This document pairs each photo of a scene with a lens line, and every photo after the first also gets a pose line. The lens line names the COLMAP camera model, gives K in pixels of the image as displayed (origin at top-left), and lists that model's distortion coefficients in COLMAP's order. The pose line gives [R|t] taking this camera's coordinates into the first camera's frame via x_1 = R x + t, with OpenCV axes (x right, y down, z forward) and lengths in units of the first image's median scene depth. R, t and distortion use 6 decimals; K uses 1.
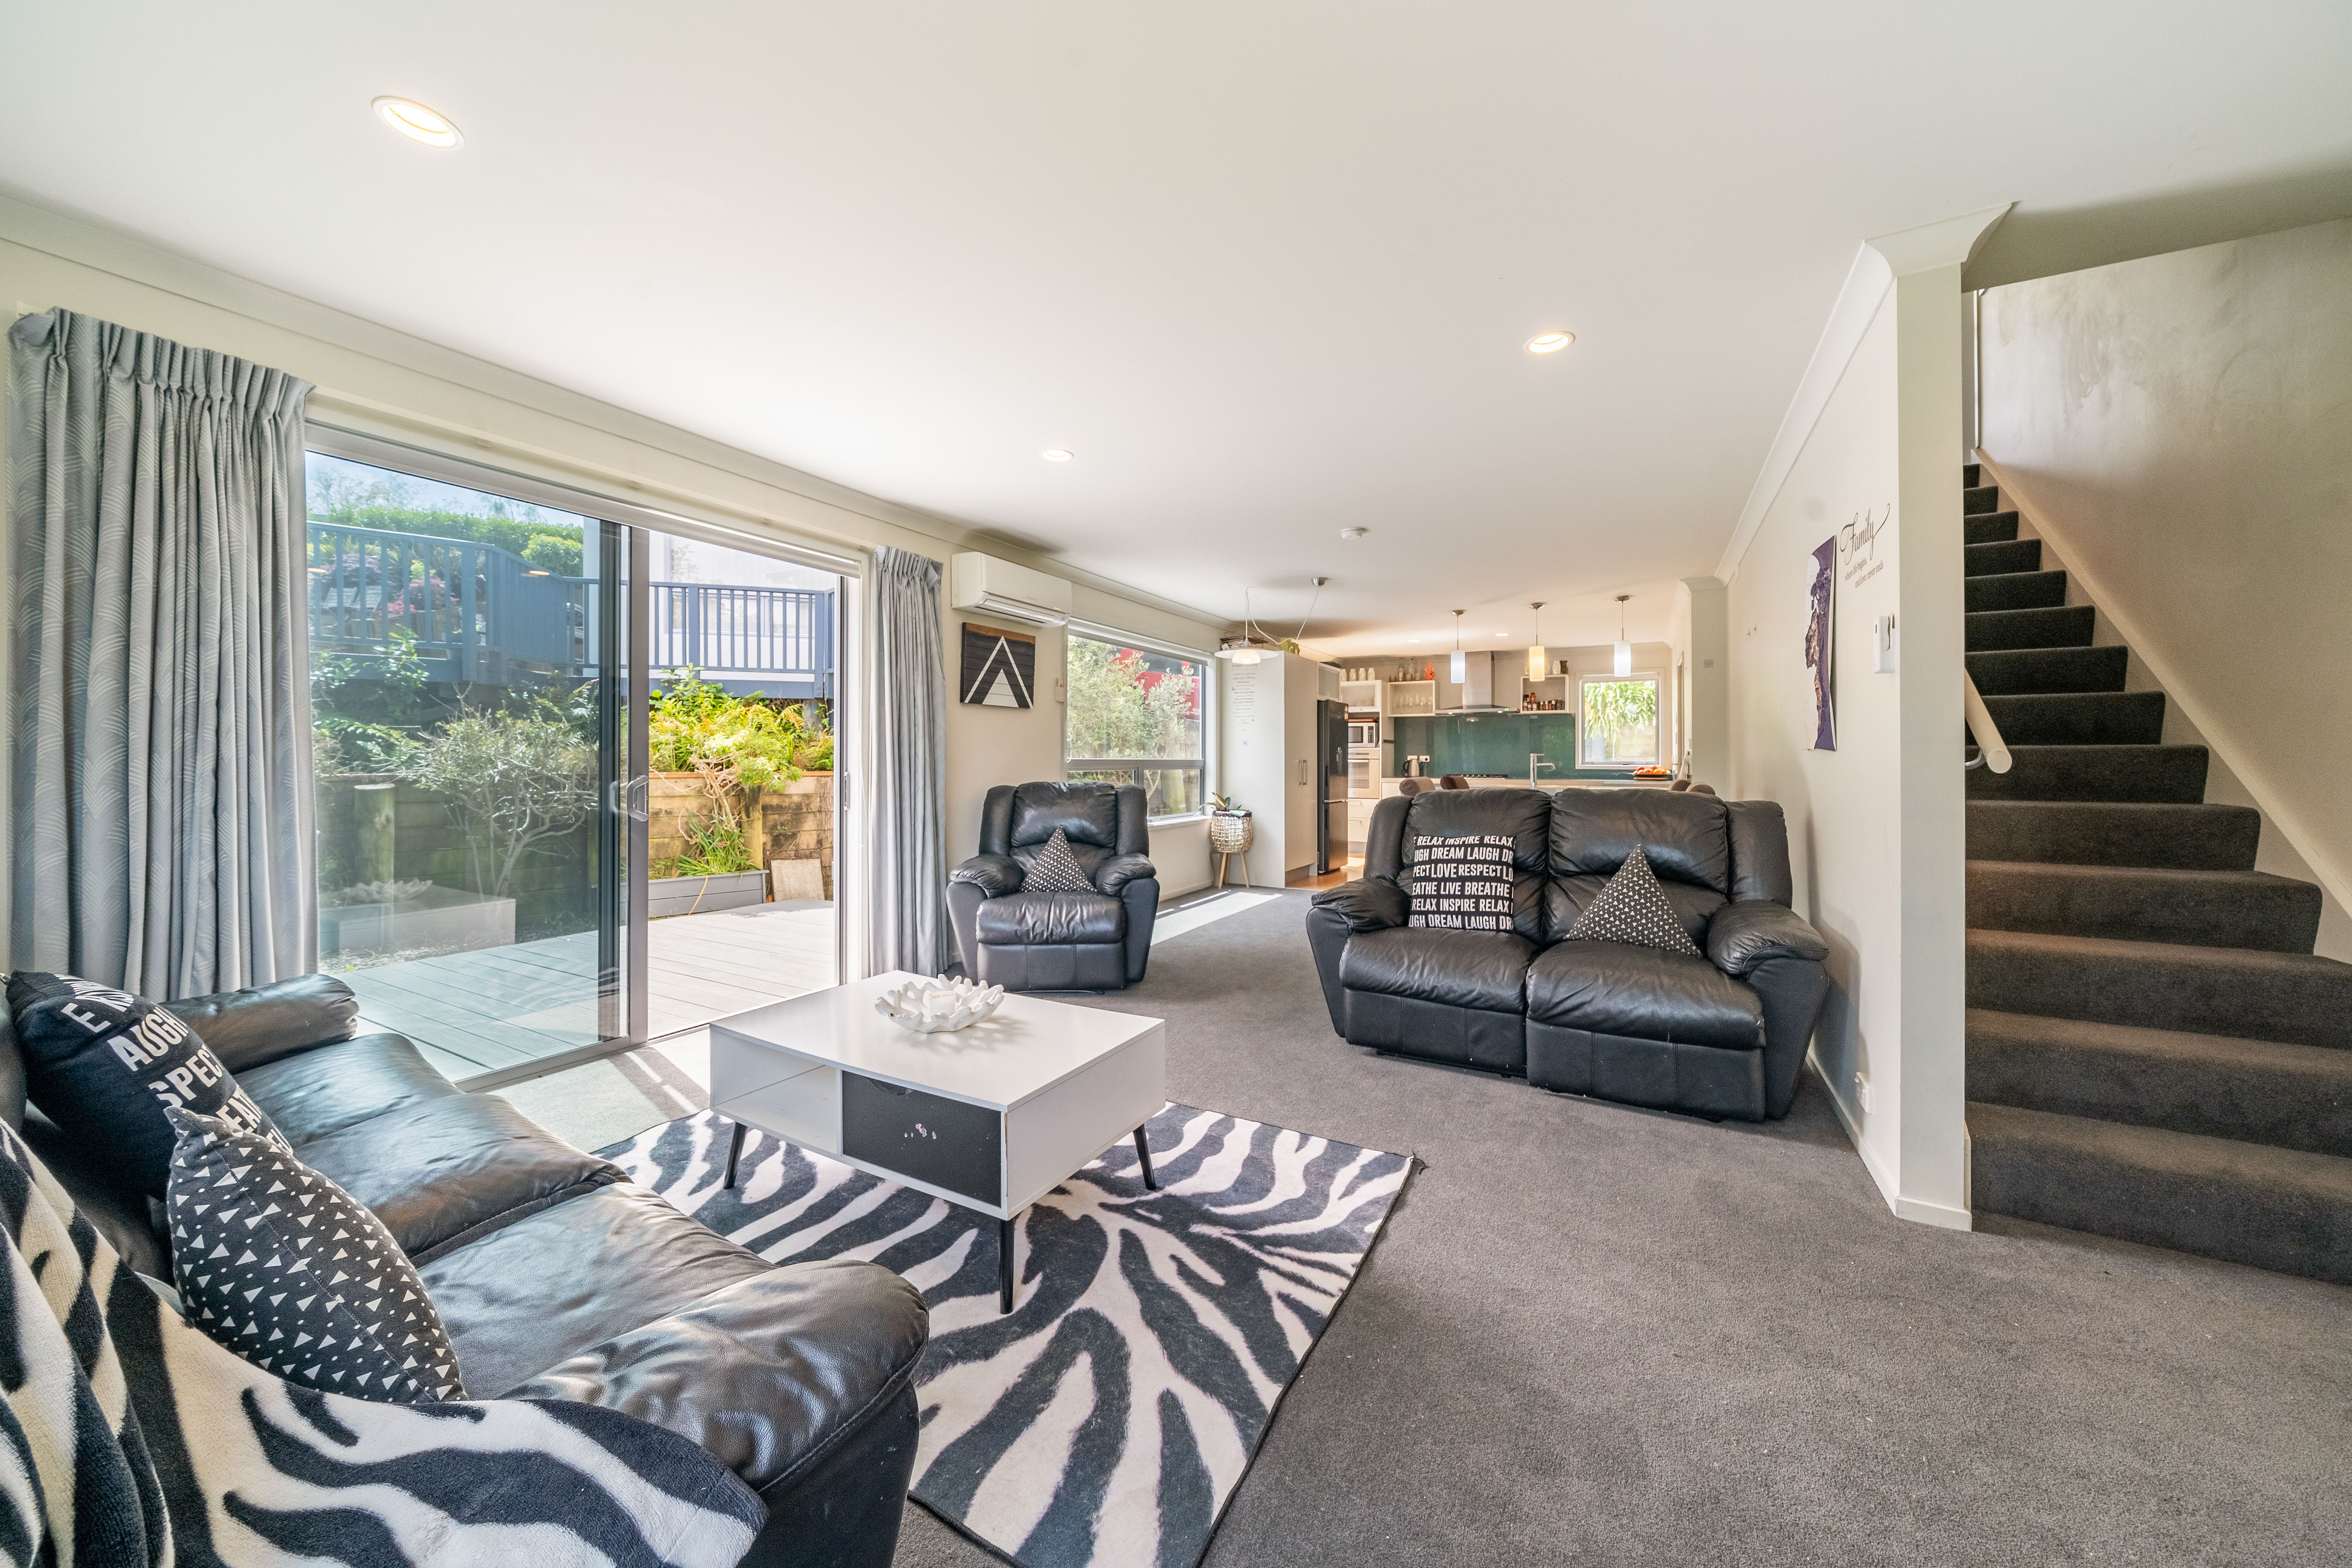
lens RADIAL K [[798.1, 0, 1147.6], [0, 798.1, 756.4], [0, 0, 1]] dist [-0.001478, -0.000090]
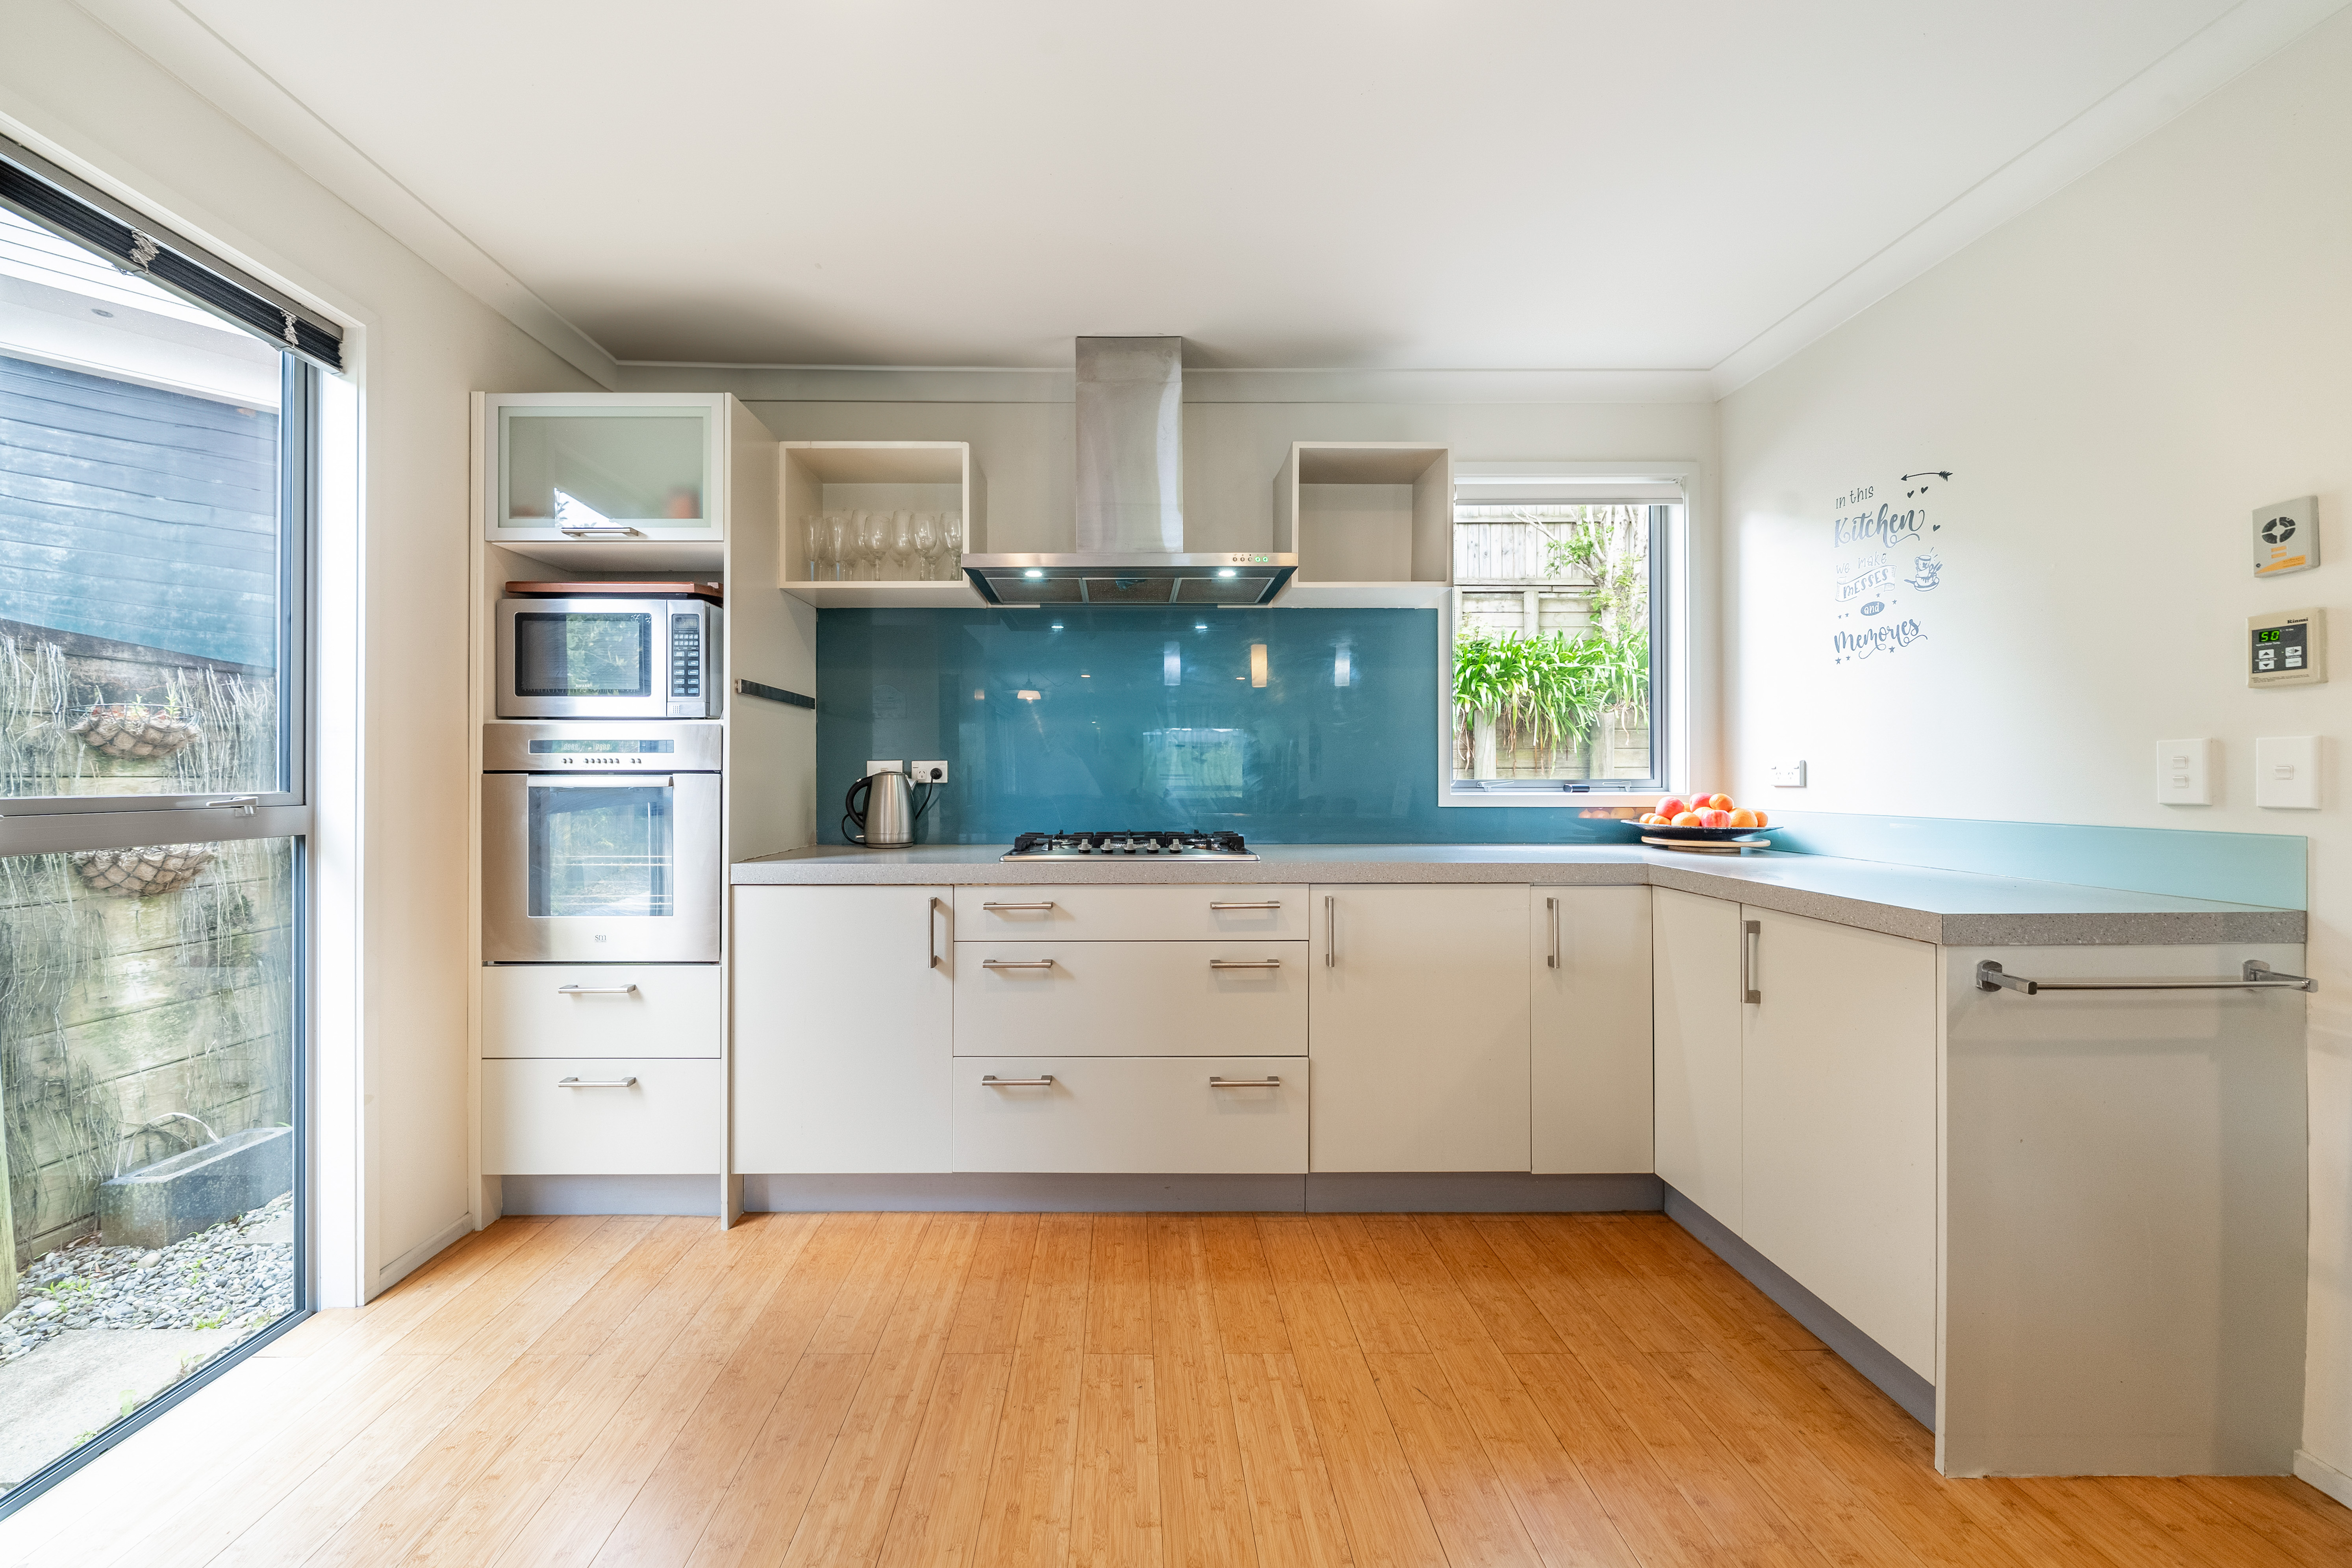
lens RADIAL K [[869.9, 0, 1089.4], [0, 869.9, 765.8], [0, 0, 1]] dist [-0.008808, 0.000137]
pose [[0.876096, 0.003980, 0.482120, 0.763454], [-0.000779, 0.999976, -0.006839, 0.009043], [-0.482136, 0.005617, 0.876078, 2.175065]]
